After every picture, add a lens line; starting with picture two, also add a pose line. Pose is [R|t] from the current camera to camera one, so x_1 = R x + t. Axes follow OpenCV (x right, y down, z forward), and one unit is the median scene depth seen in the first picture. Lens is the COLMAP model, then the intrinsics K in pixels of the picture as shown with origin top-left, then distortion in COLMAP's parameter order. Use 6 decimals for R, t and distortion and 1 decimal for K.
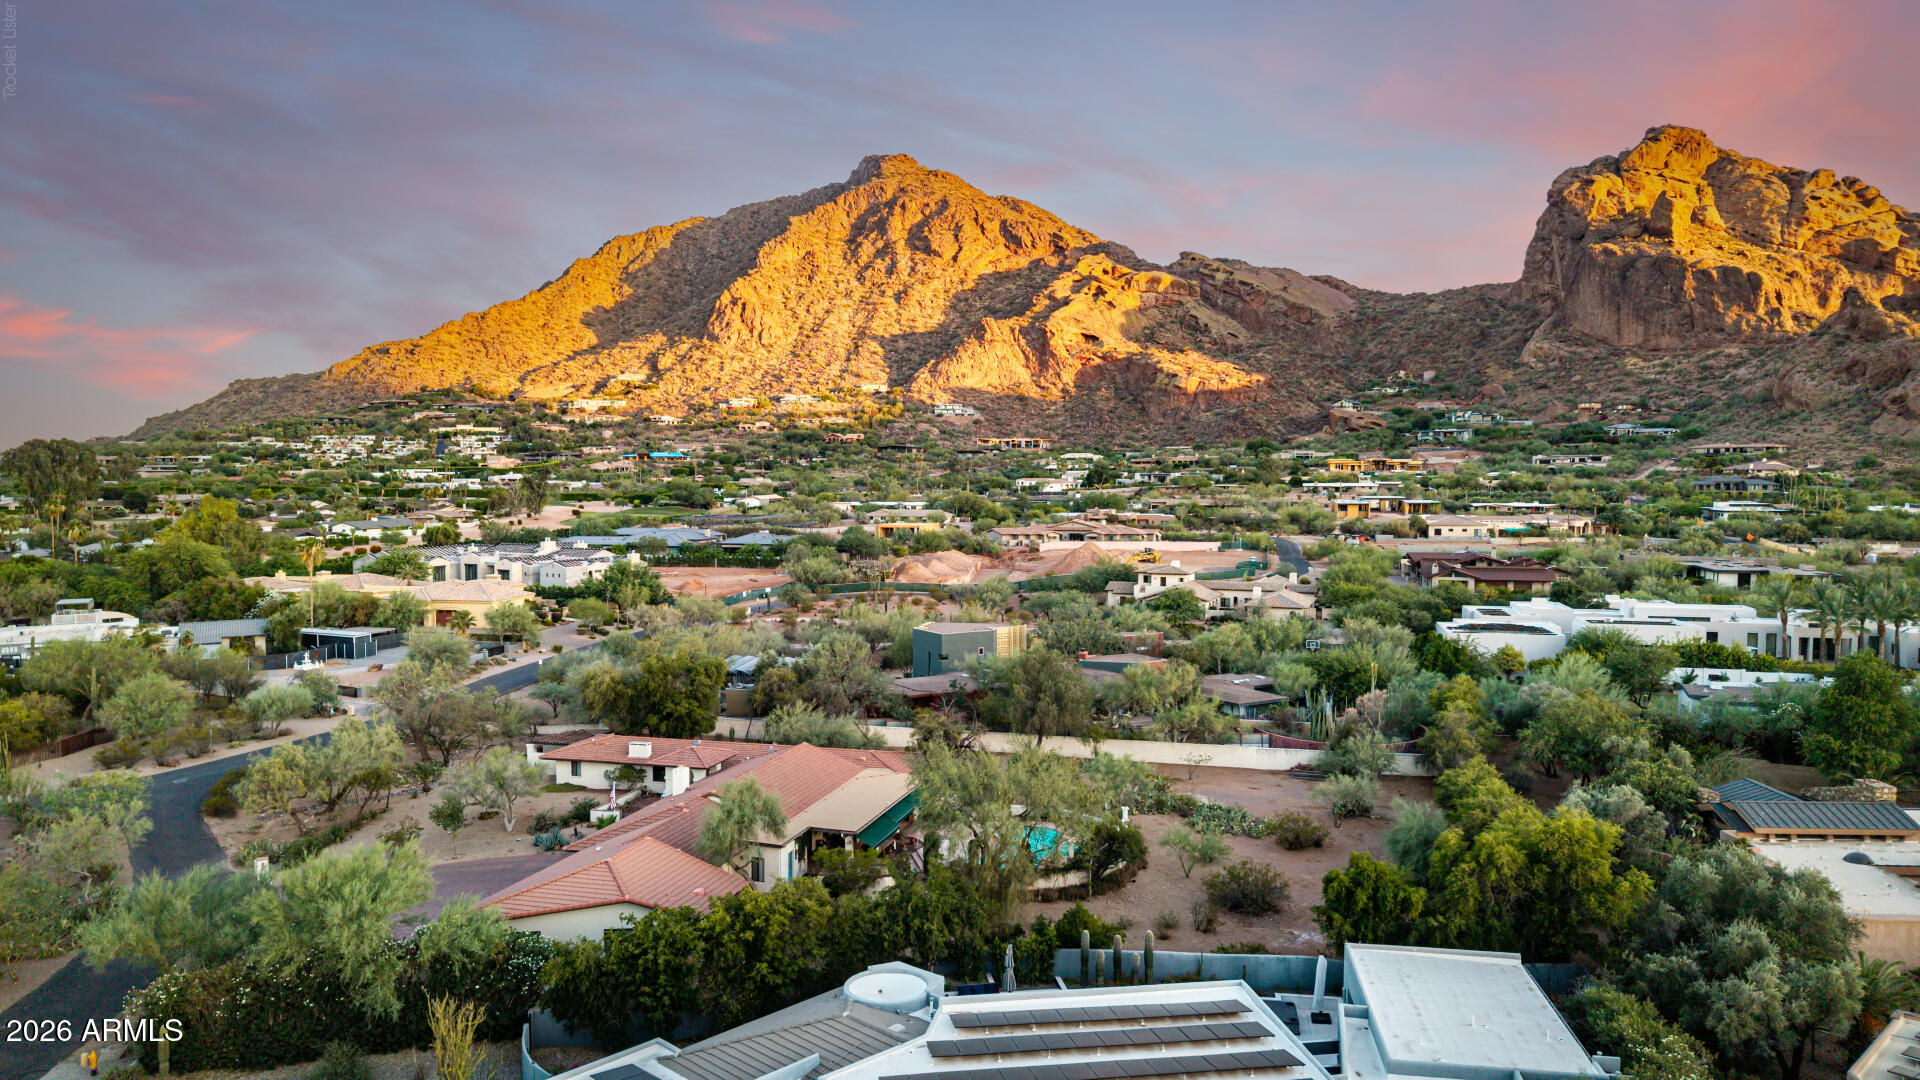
lens RADIAL K [[1290.4, 0, 952.7], [0, 1290.4, 553.0], [0, 0, 1]] dist [0.035456, -0.037723]
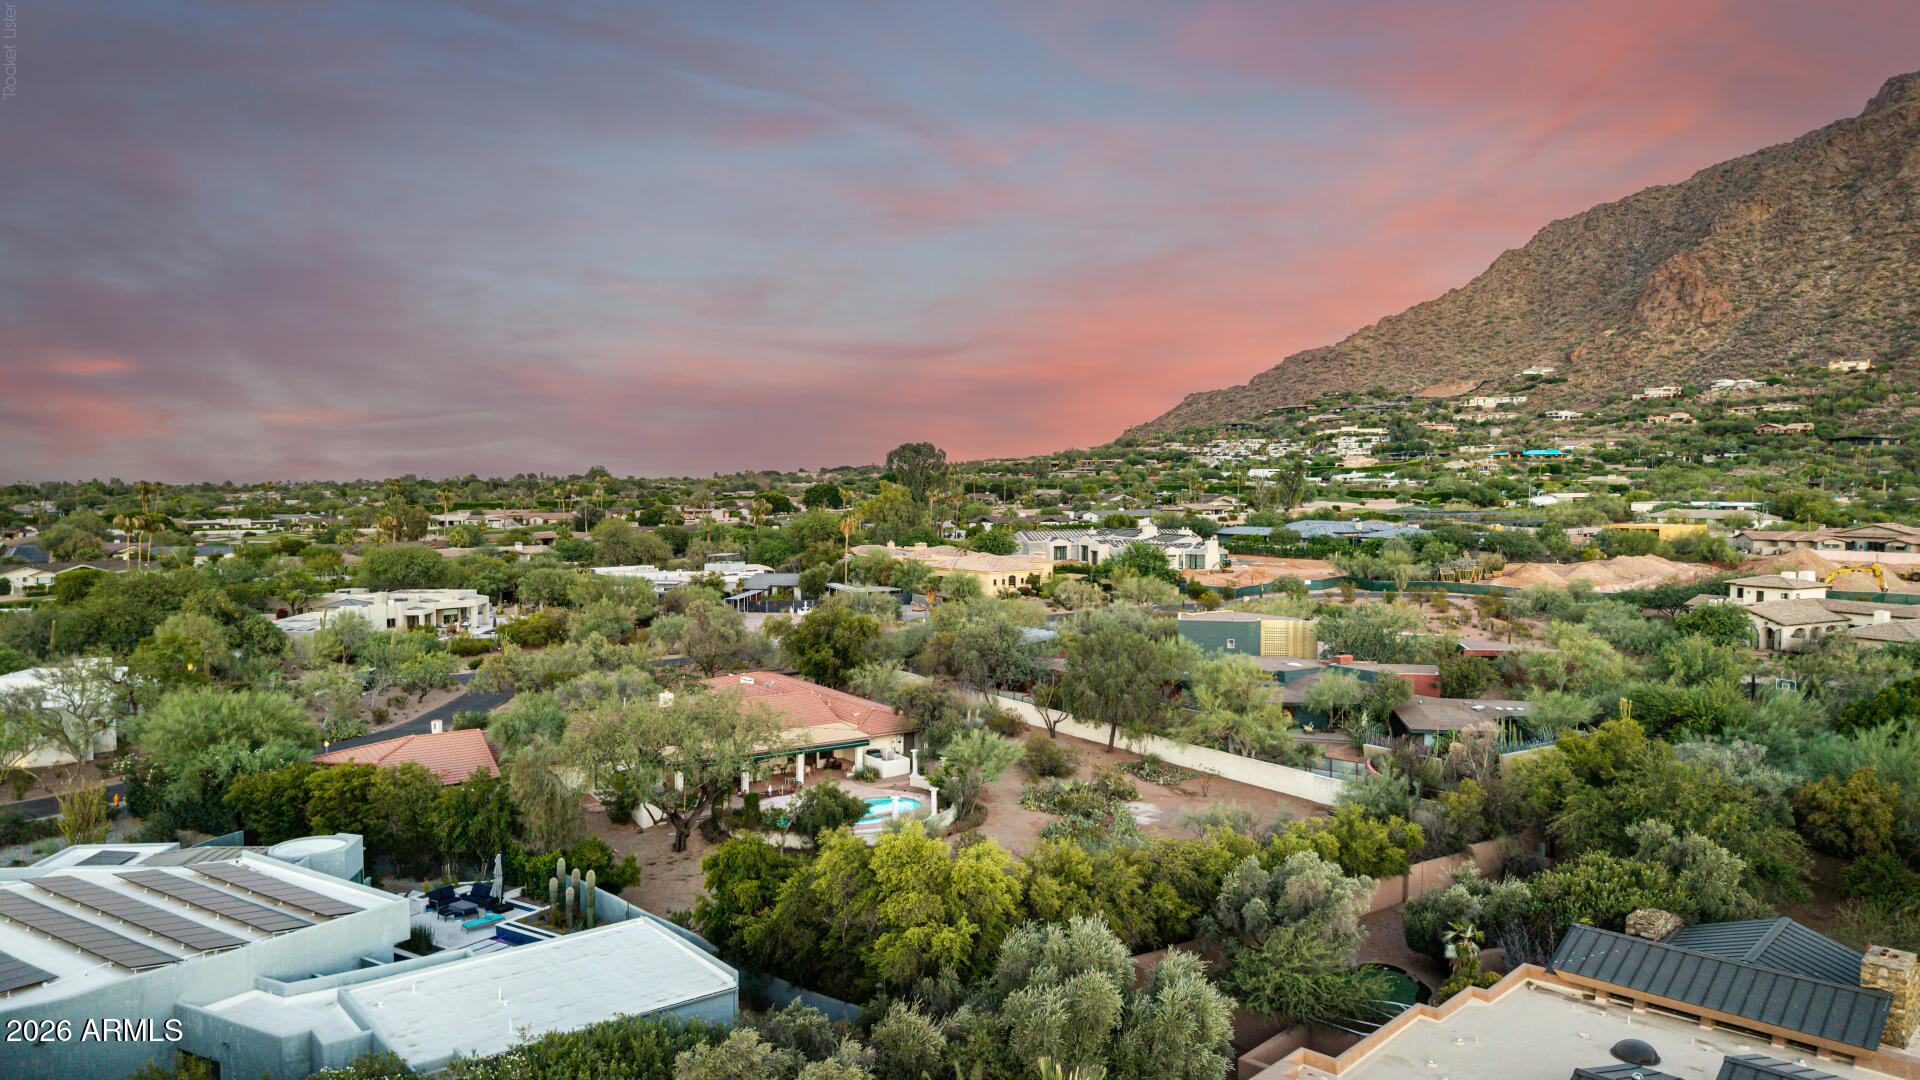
lens RADIAL K [[1290.4, 0, 953.2], [0, 1290.4, 562.9], [0, 0, 1]] dist [0.035456, -0.037723]
pose [[0.749532, 0.044010, -0.660504, 0.073598], [-0.041540, 0.998948, 0.019422, 0.001692], [0.660664, 0.012880, 0.750571, 0.031249]]
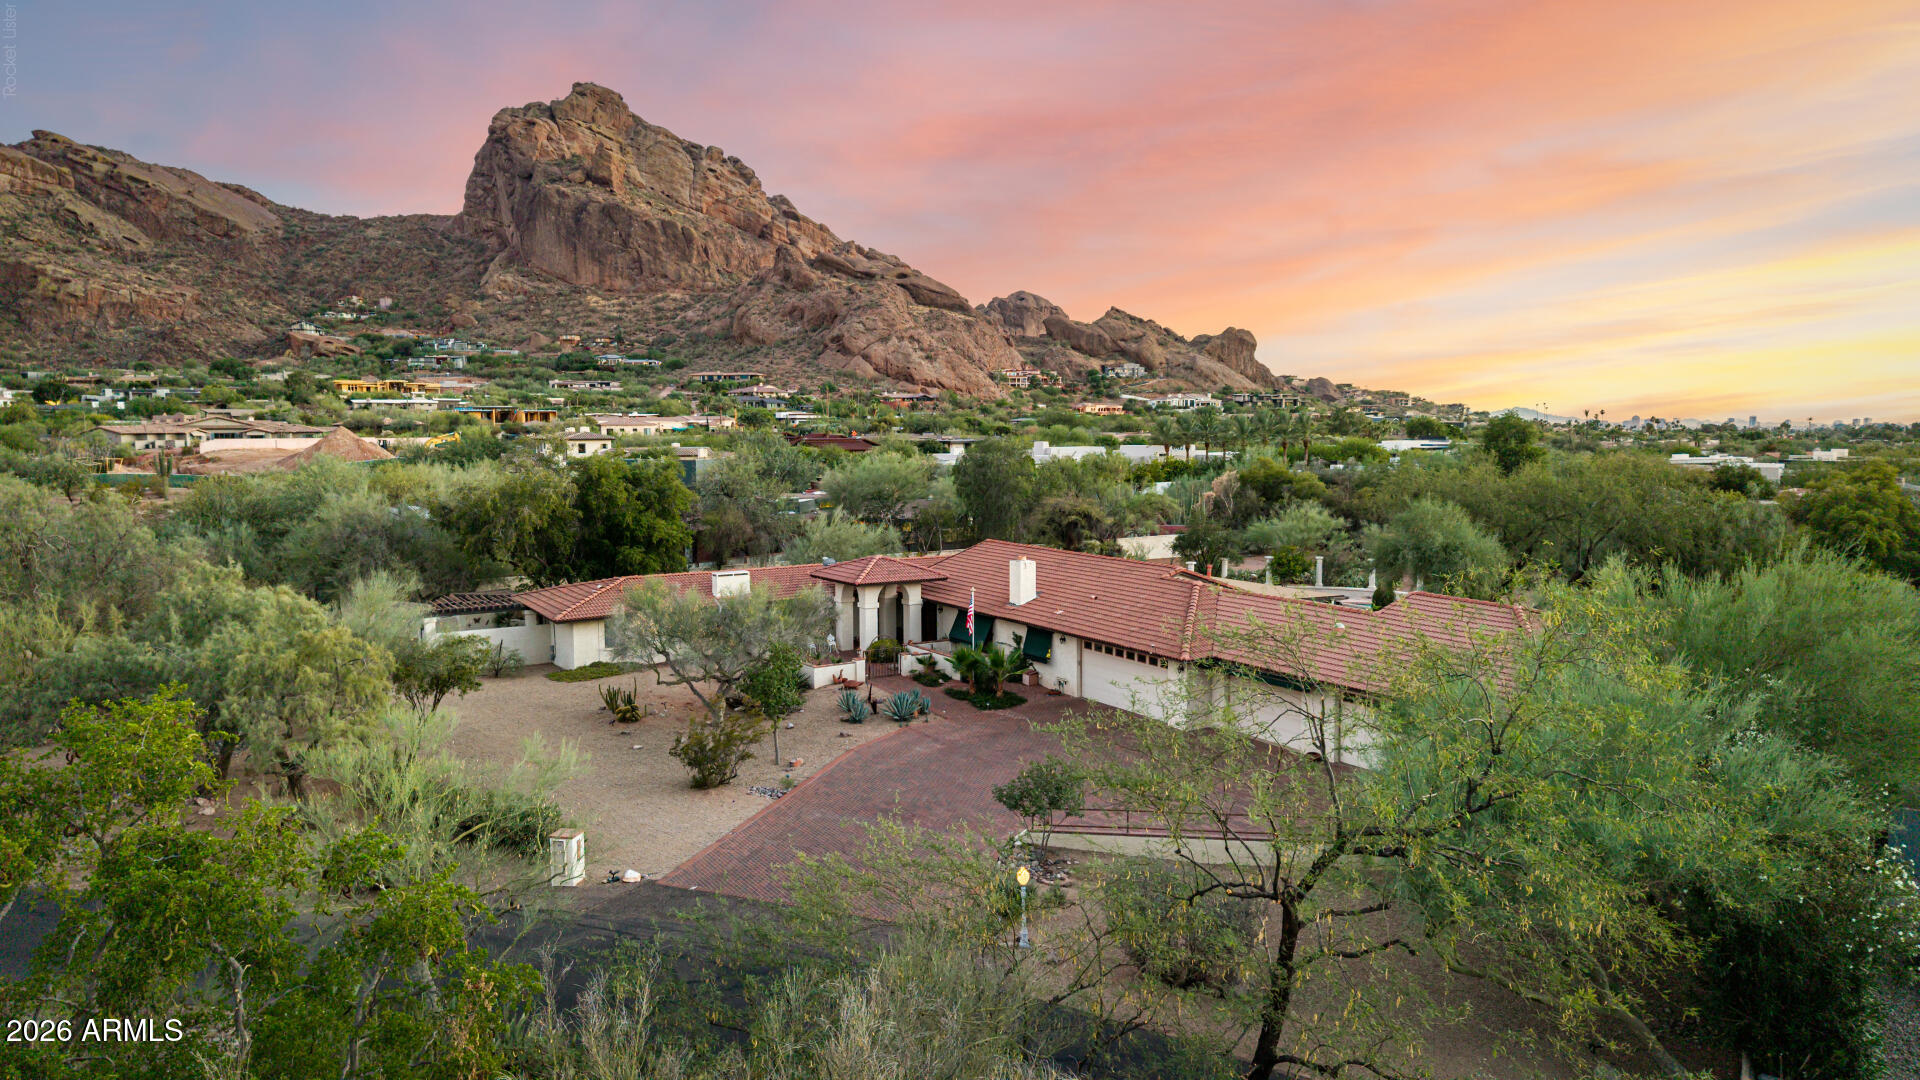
lens RADIAL K [[1290.4, 0, 955.4], [0, 1290.4, 543.3], [0, 0, 1]] dist [0.035456, -0.037723]
pose [[0.670772, -0.069493, 0.738401, -0.069750], [0.048673, 0.997579, 0.049669, 0.012433], [-0.740065, 0.002624, 0.672530, 0.059767]]
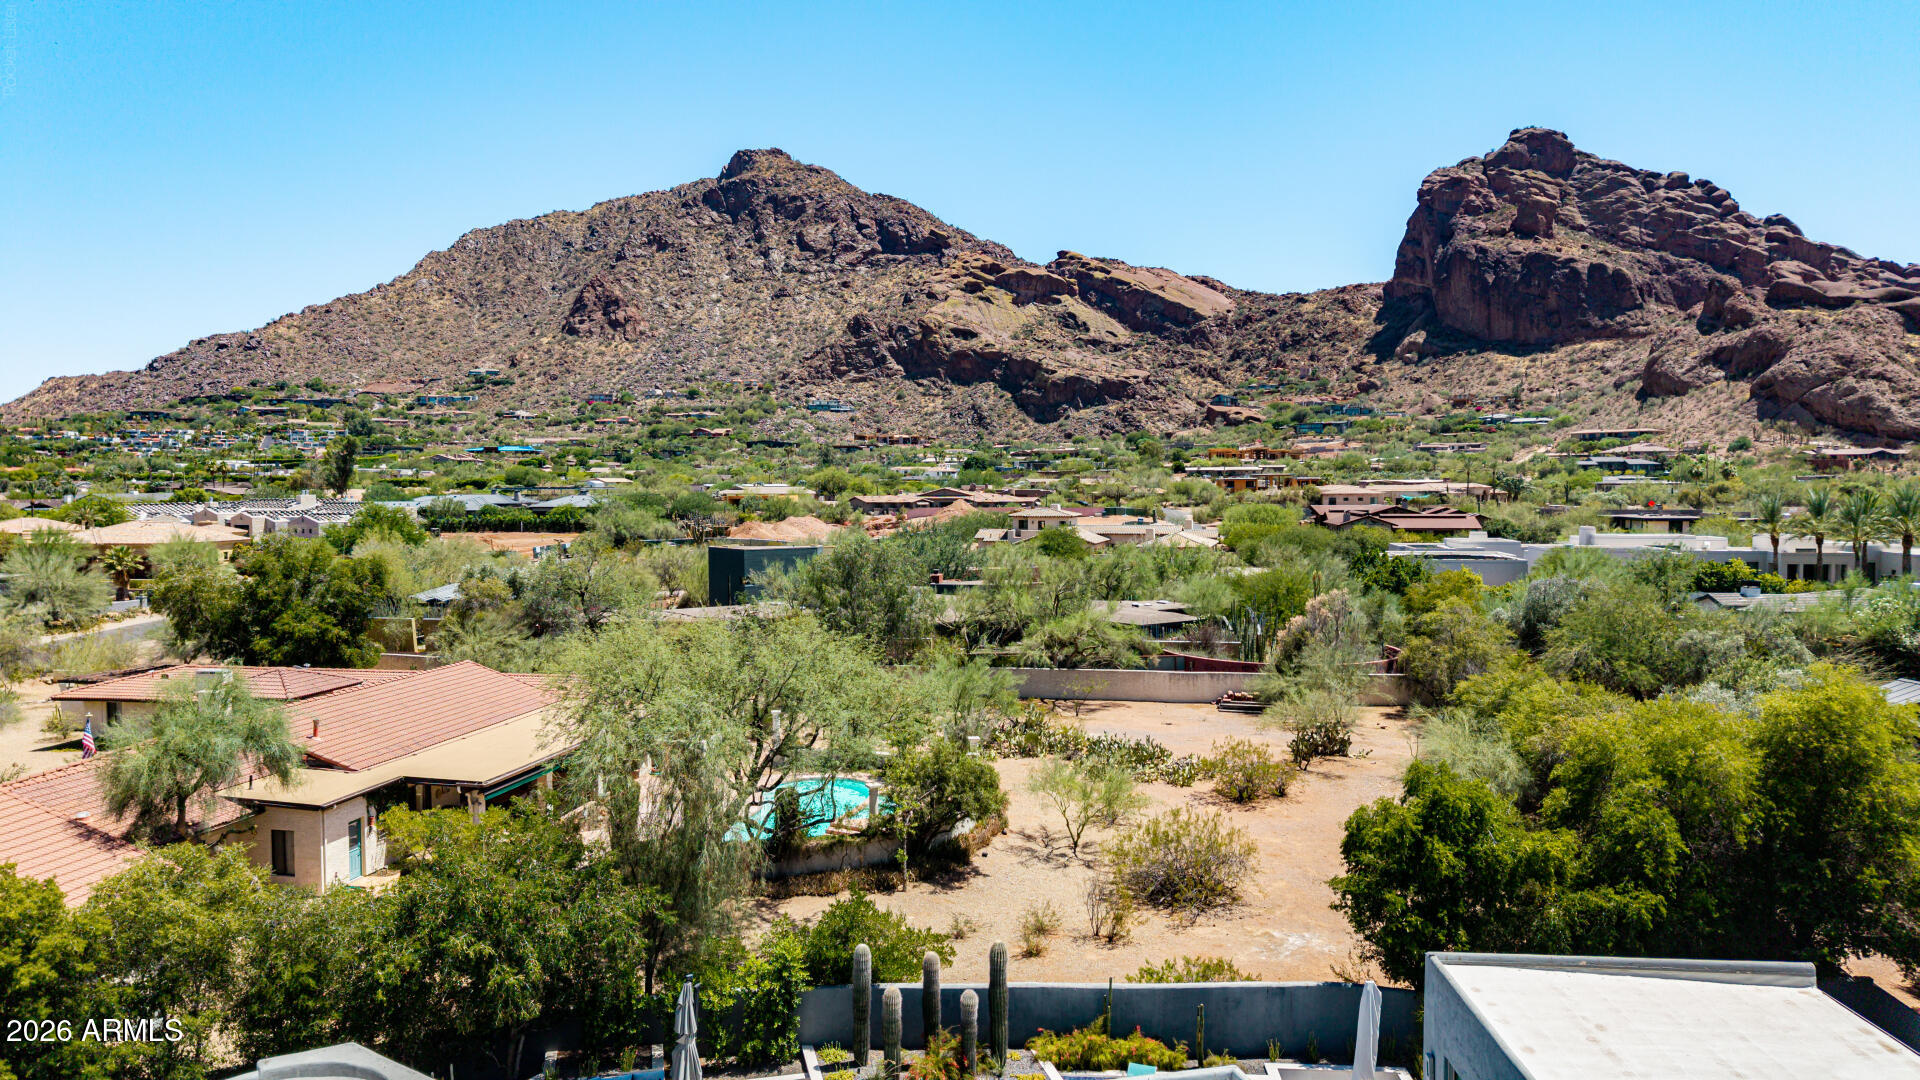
lens RADIAL K [[1290.4, 0, 954.6], [0, 1290.4, 543.1], [0, 0, 1]] dist [0.035456, -0.037723]
pose [[0.995773, -0.006369, 0.091627, 0.006798], [0.008086, 0.999798, -0.018381, 0.011310], [-0.091491, 0.019044, 0.995624, 0.038455]]
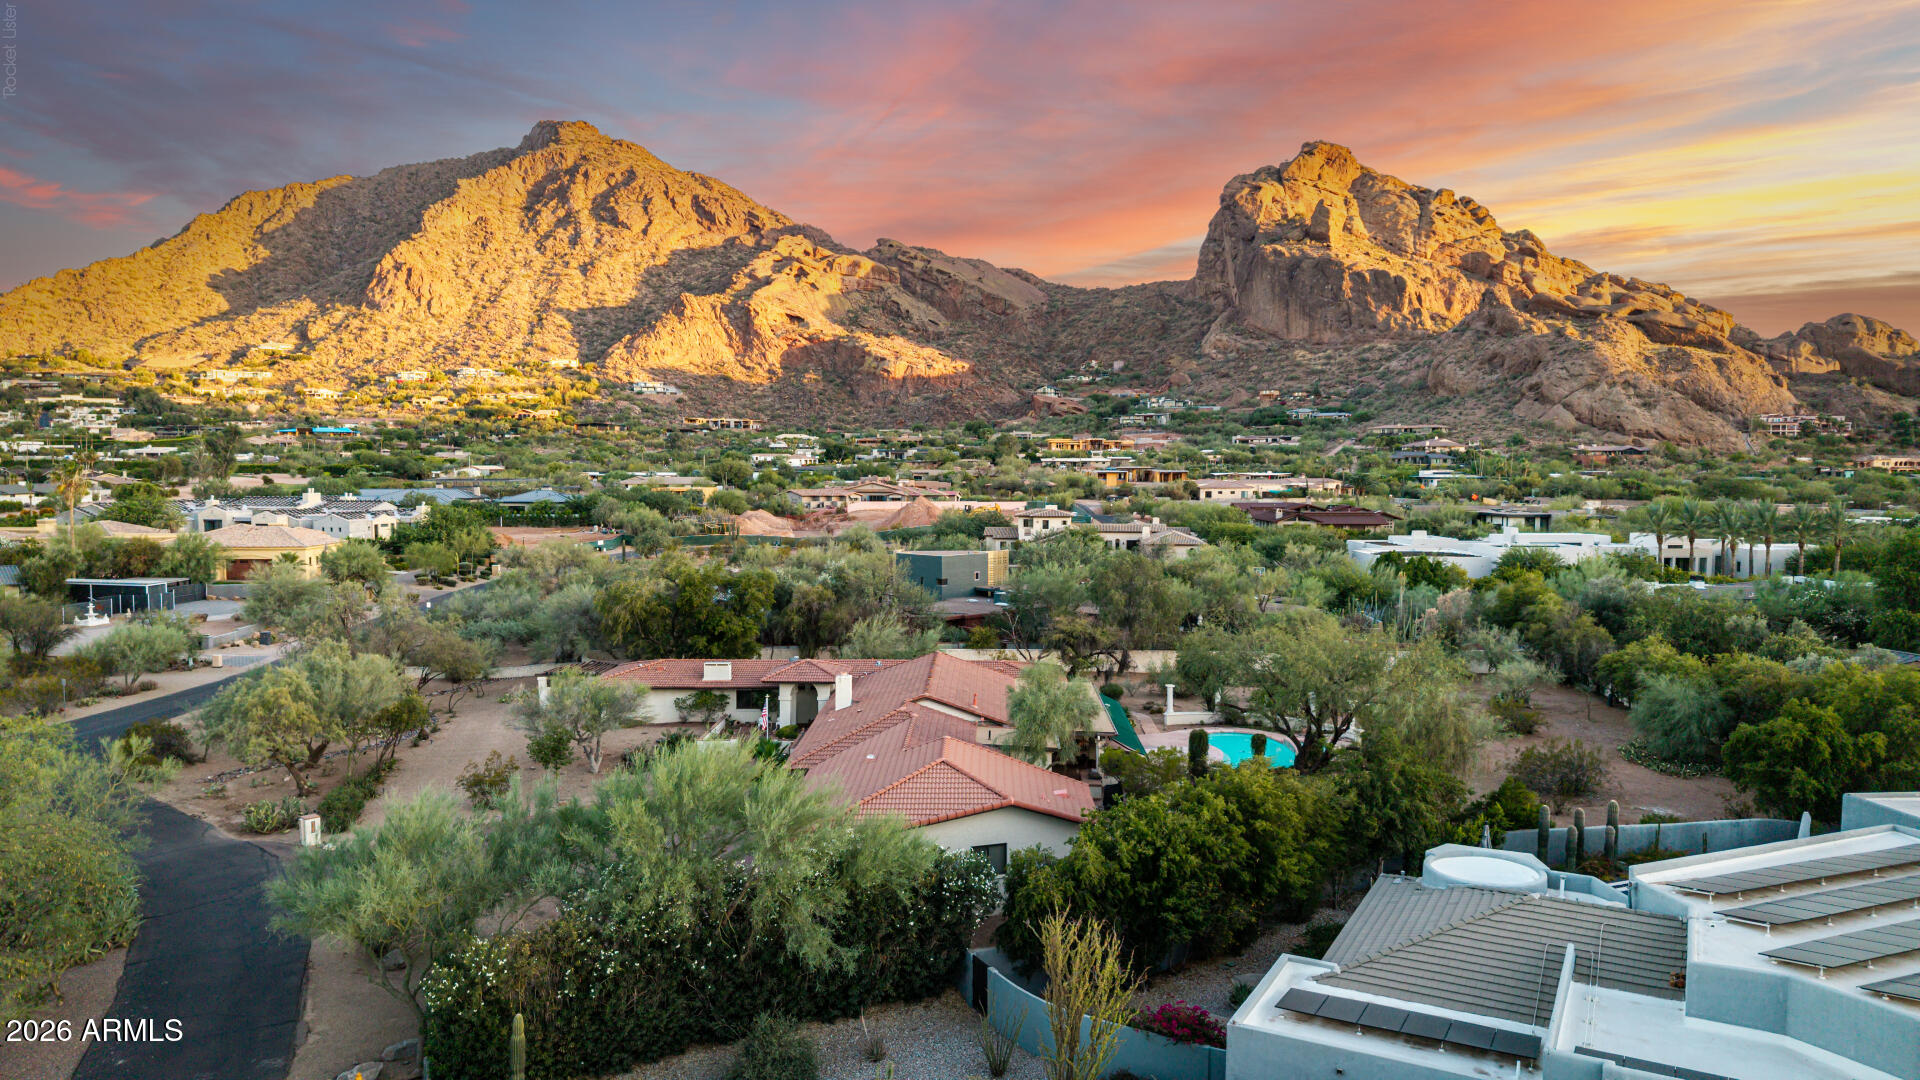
lens RADIAL K [[1290.4, 0, 955.6], [0, 1290.4, 552.3], [0, 0, 1]] dist [0.035456, -0.037723]
pose [[0.966531, -0.014124, 0.256160, -0.034578], [0.013099, 0.999898, 0.005704, 0.008482], [-0.256215, -0.002158, 0.966618, 0.020425]]
